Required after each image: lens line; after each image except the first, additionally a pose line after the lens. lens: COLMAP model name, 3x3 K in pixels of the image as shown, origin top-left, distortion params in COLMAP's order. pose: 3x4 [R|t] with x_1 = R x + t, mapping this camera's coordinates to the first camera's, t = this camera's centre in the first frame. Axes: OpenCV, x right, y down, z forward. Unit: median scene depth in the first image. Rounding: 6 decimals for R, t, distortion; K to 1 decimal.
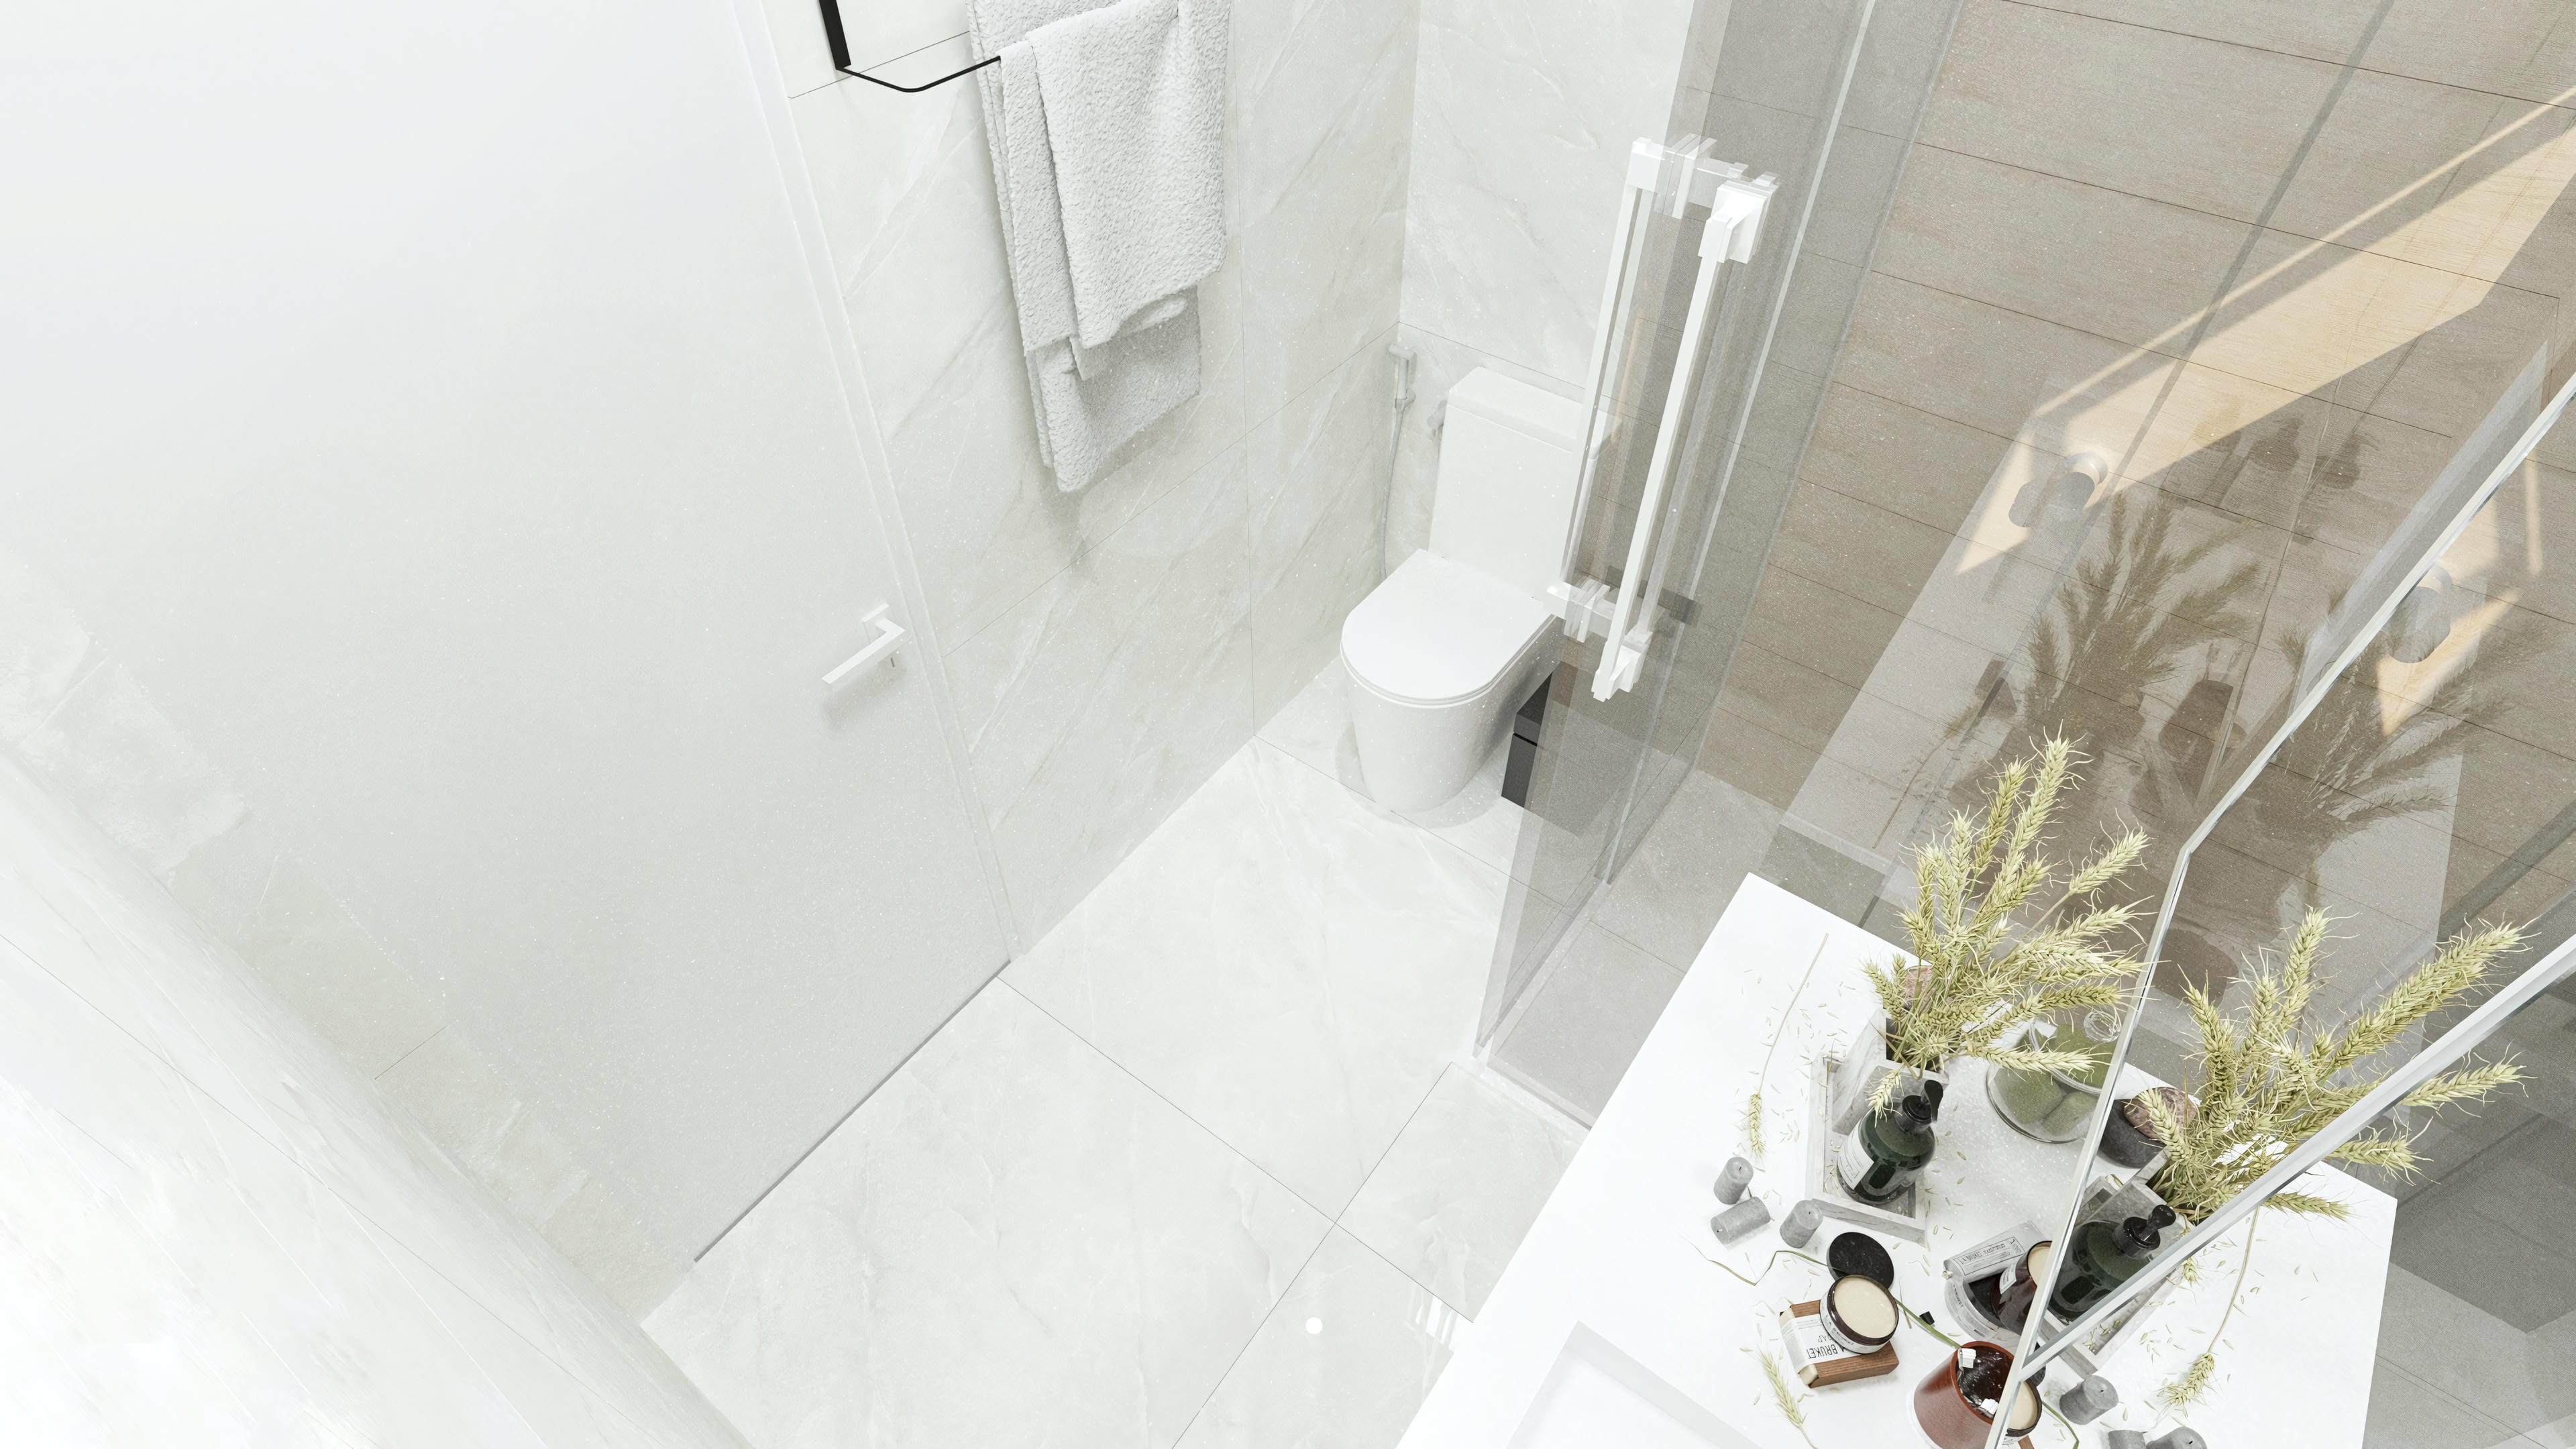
lens RADIAL K [[1261.9, 0, 1291.3], [0, 1261.9, 722.8], [0, 0, 1]] dist [0.000676, 0.000072]
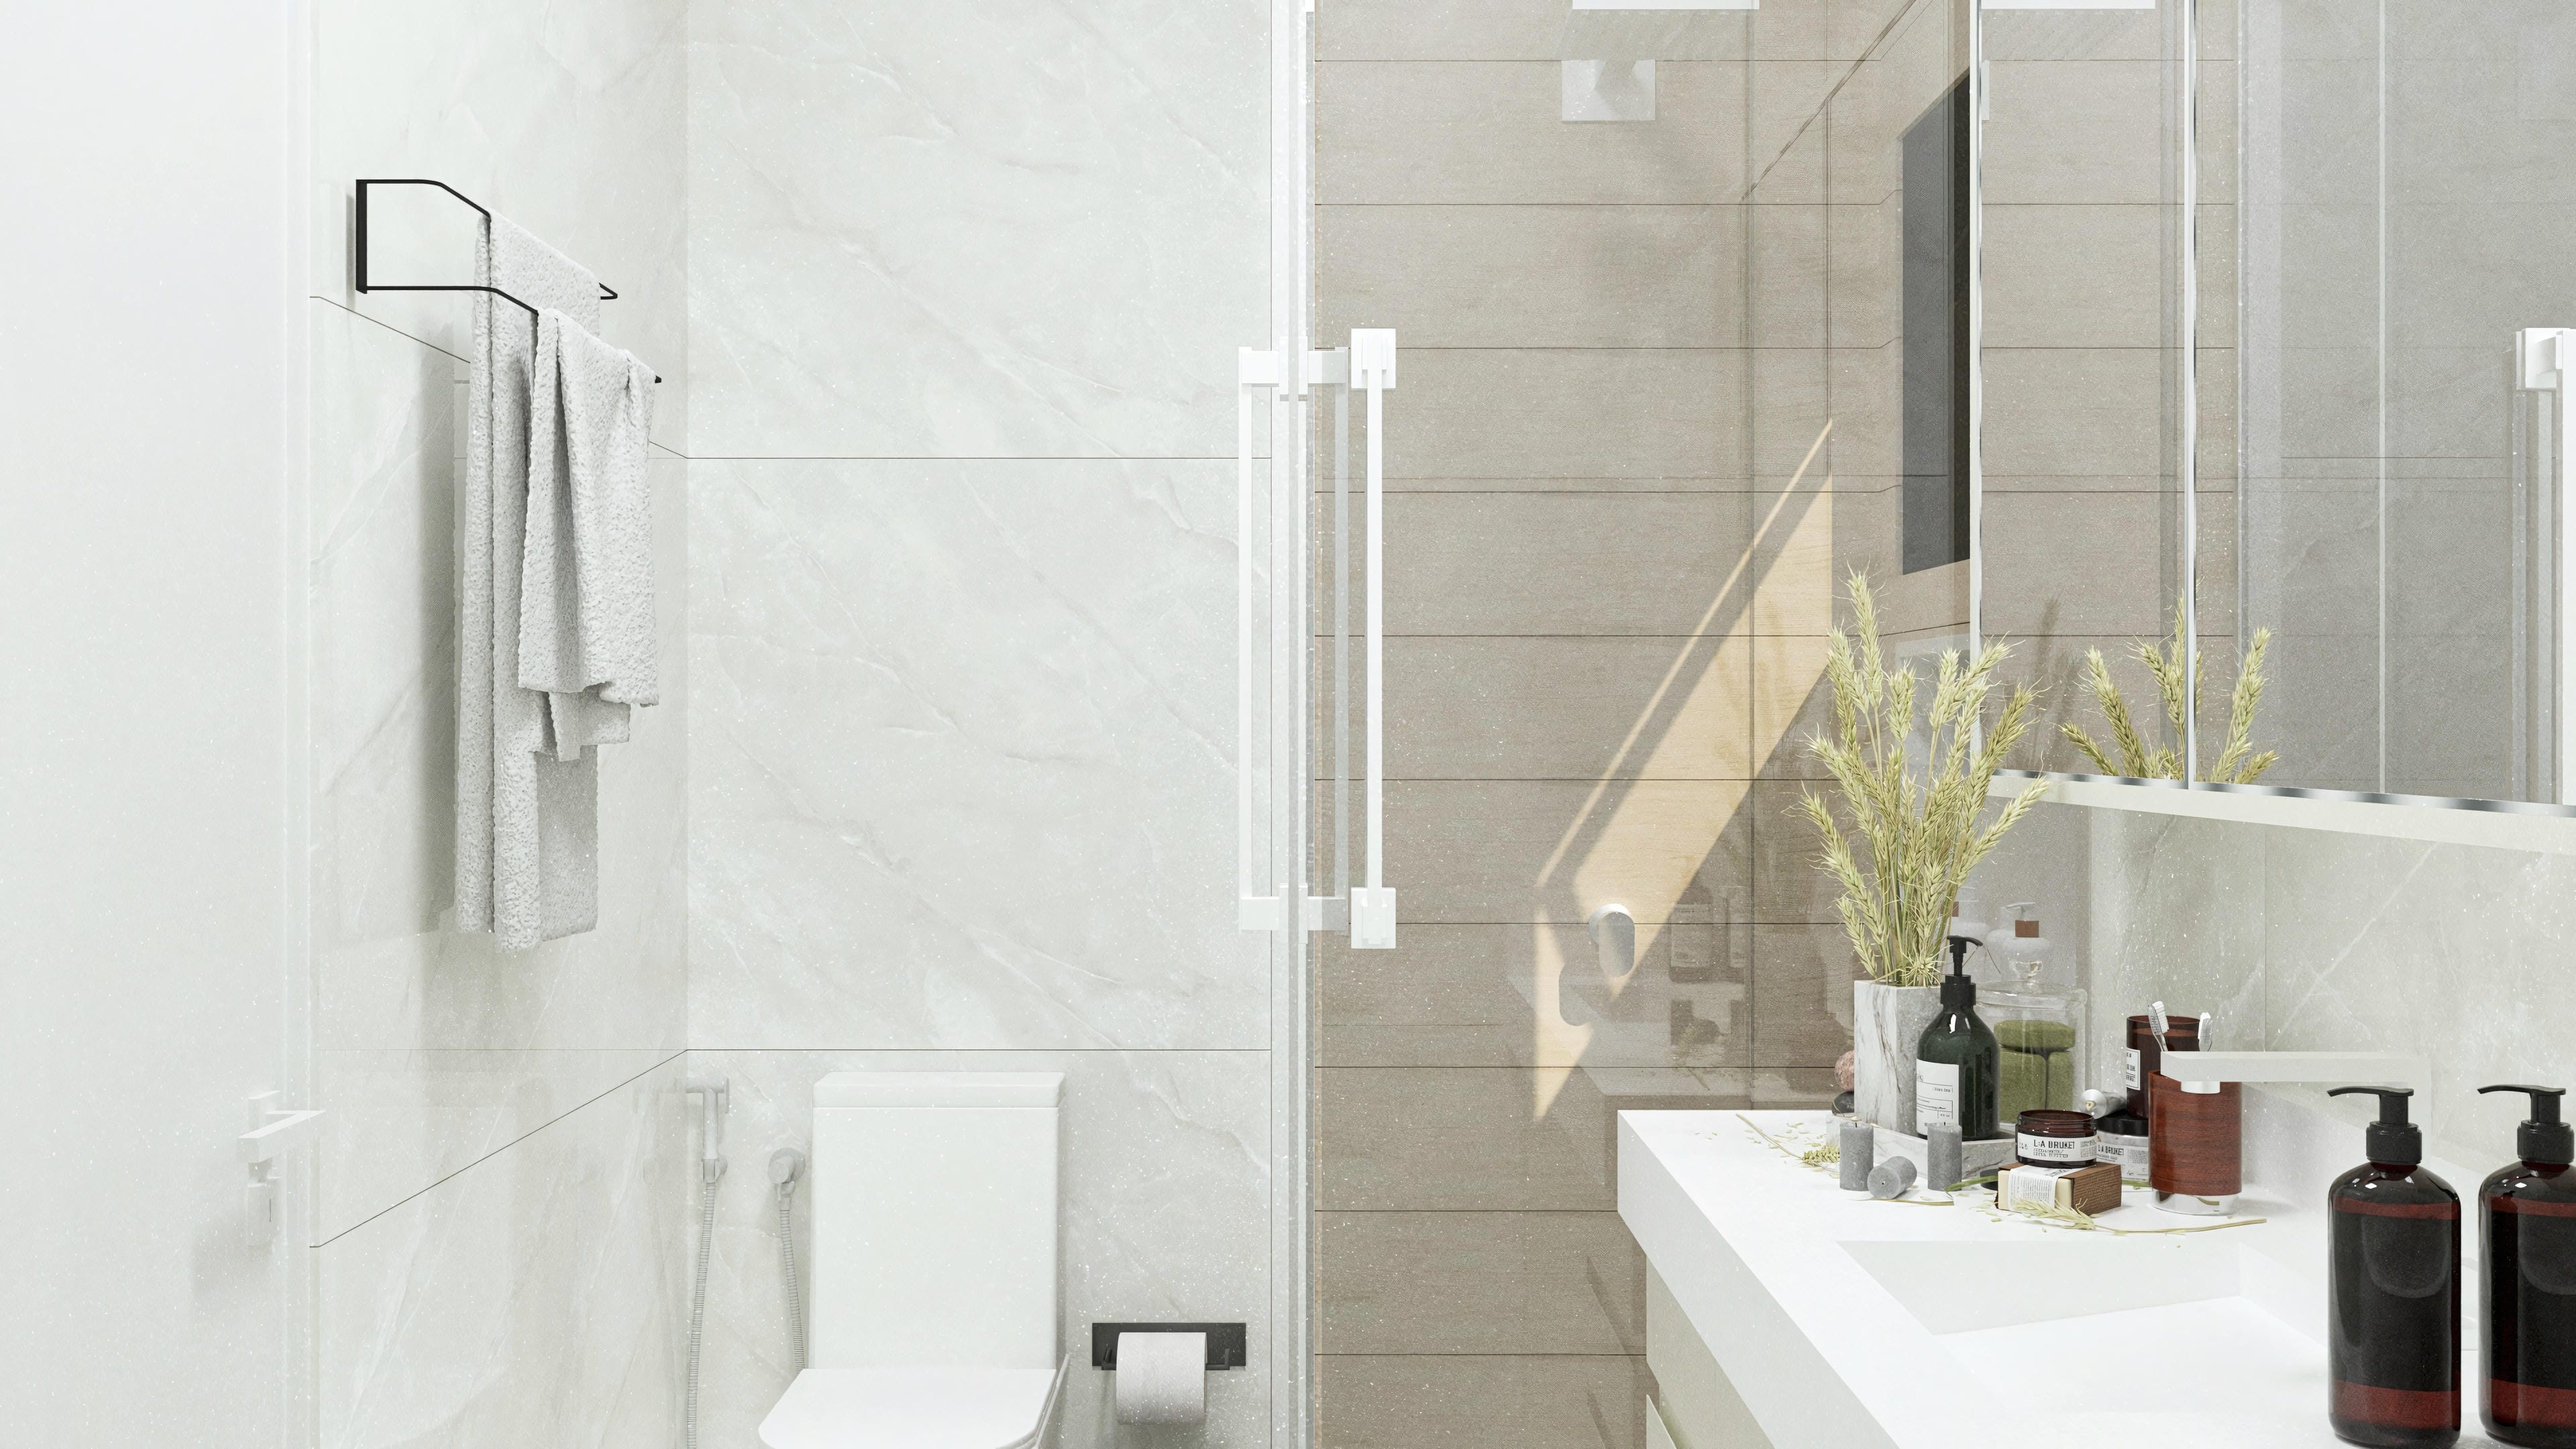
lens RADIAL K [[1261.9, 0, 1287.4], [0, 1261.9, 721.1], [0, 0, 1]] dist [0.000676, 0.000072]
pose [[0.796285, 0.005440, 0.604897, -0.080562], [0.437795, 0.684882, -0.582471, 0.109350], [-0.417451, 0.728634, 0.542980, 0.493589]]
